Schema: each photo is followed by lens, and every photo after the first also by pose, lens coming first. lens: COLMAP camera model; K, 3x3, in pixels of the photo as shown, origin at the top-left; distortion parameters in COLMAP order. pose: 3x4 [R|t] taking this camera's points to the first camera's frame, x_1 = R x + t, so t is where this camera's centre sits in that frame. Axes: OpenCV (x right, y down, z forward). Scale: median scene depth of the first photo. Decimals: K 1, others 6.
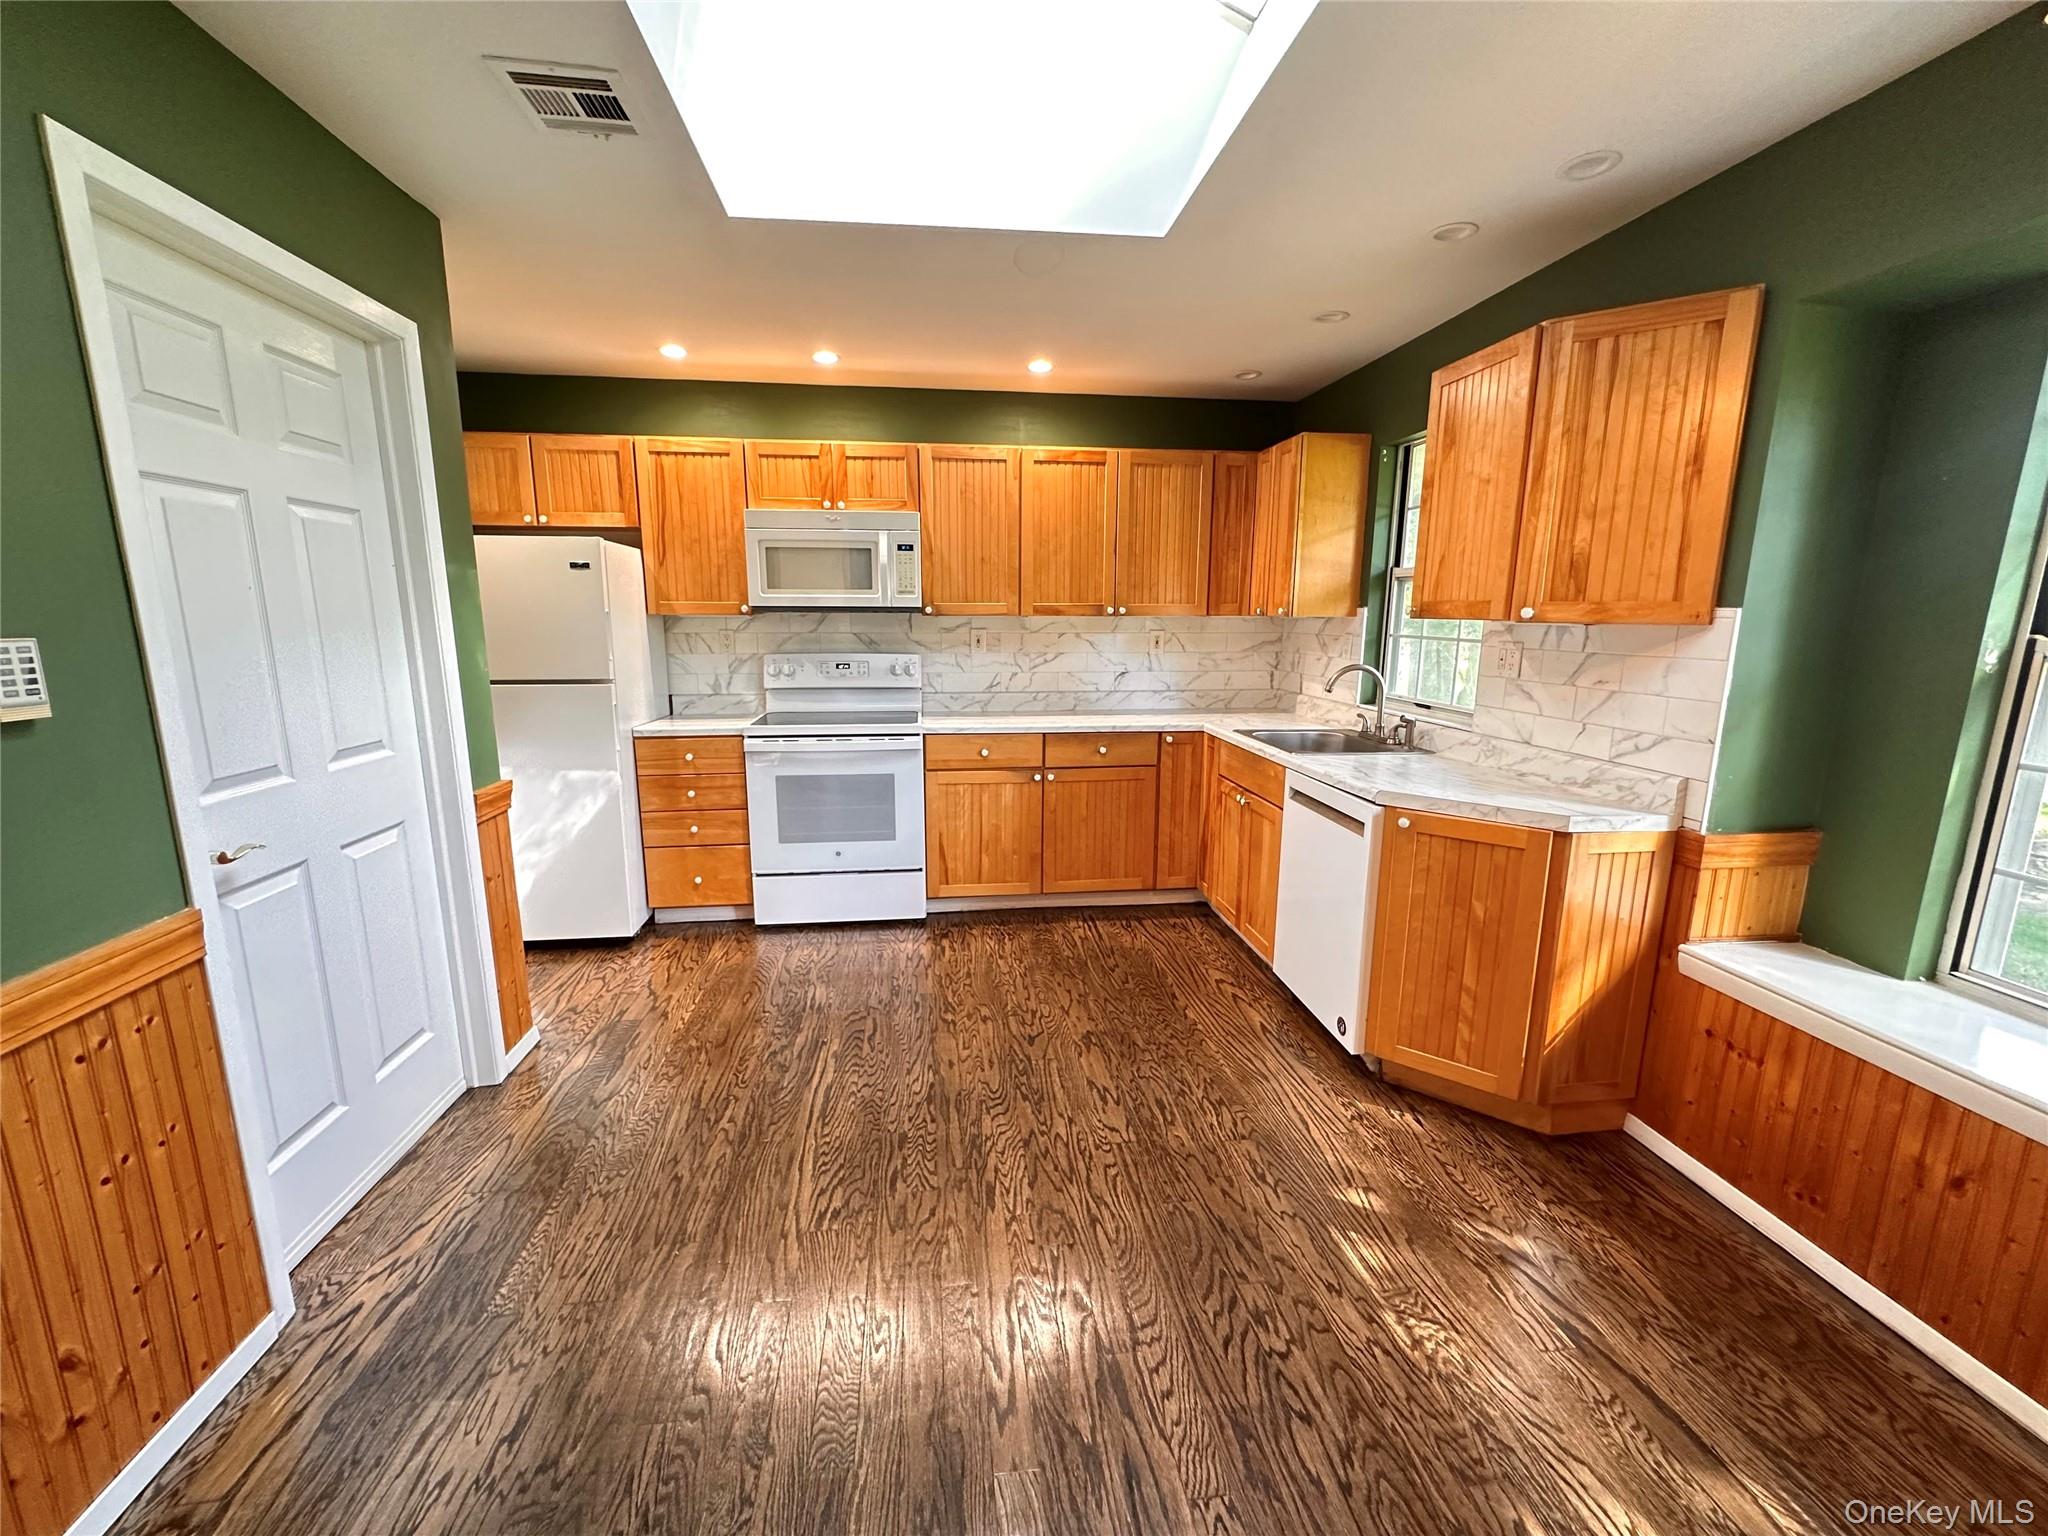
lens RADIAL K [[829.1, 0, 1024.0], [0, 829.1, 768.0], [0, 0, 1]] dist [-0.007602, 0.002122]
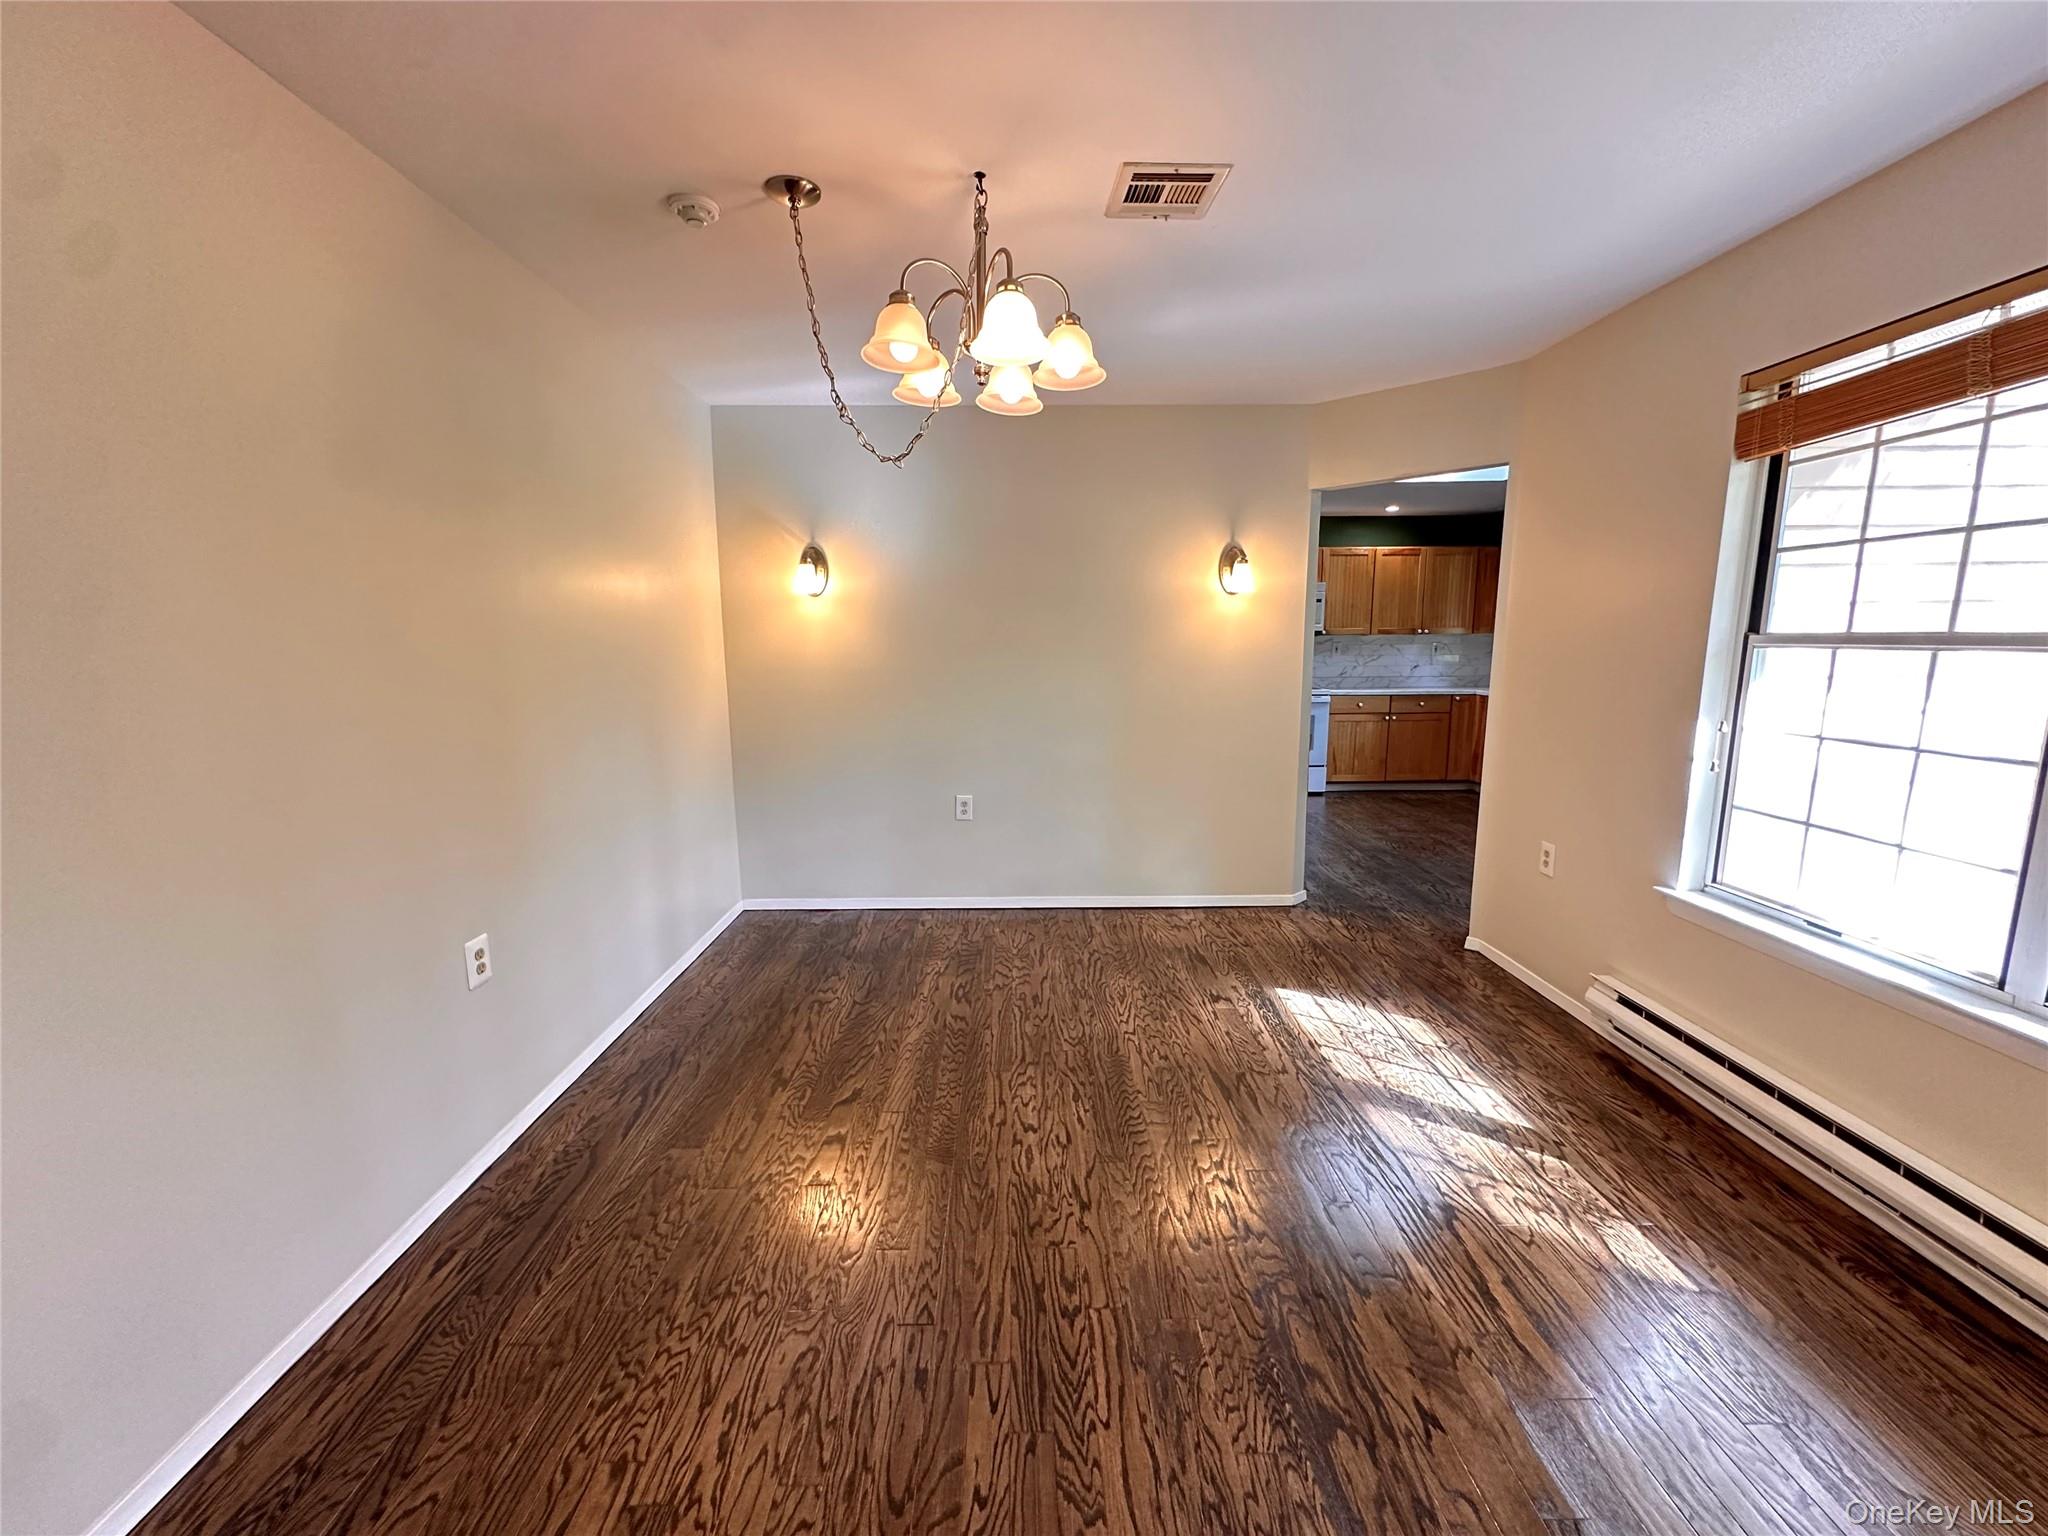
lens RADIAL K [[816.1, 0, 1024.8], [0, 816.1, 773.4], [0, 0, 1]] dist [-0.003605, -0.000139]
pose [[0.994189, 0.004720, -0.107545, -0.646578], [-0.007165, 0.999724, -0.022359, 0.197764], [0.107410, 0.023000, 0.993949, -1.017095]]
